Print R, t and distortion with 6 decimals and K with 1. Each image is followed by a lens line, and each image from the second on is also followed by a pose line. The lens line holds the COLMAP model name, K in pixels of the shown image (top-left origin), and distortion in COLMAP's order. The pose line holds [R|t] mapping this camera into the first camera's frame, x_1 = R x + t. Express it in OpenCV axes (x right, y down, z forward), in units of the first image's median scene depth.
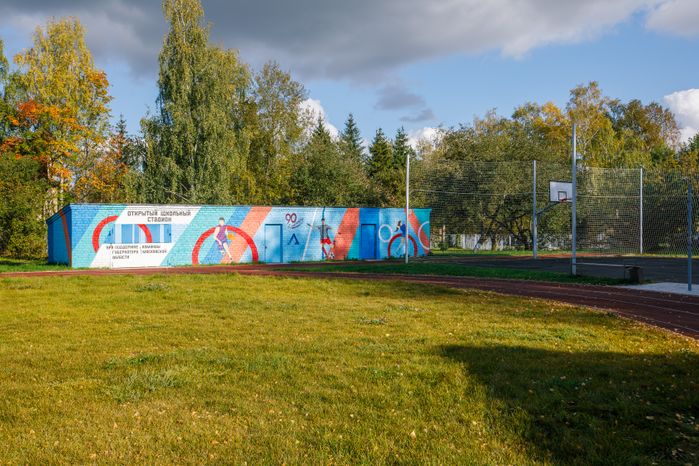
lens RADIAL K [[664.5, 0, 349.5], [0, 664.5, 233.0], [0, 0, 1]] dist [0.005569, 0.007049]
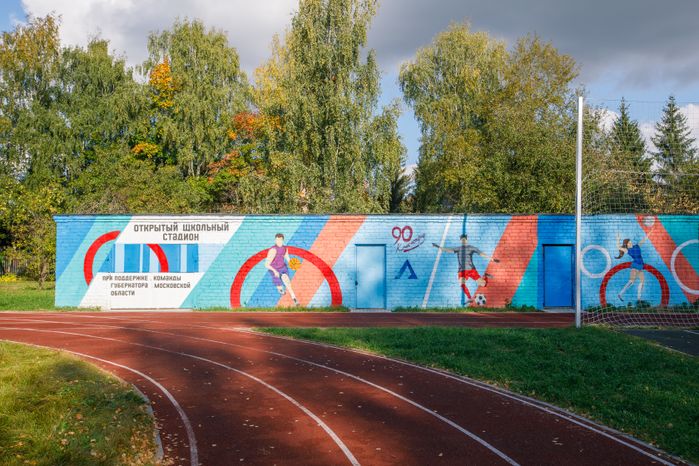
lens RADIAL K [[664.5, 0, 349.5], [0, 664.5, 233.0], [0, 0, 1]] dist [0.005569, 0.007049]
pose [[0.857911, -0.010592, -0.513689, 0.186729], [-0.007734, 0.999408, -0.033525, -0.003292], [0.513740, 0.032734, 0.857321, 0.499136]]
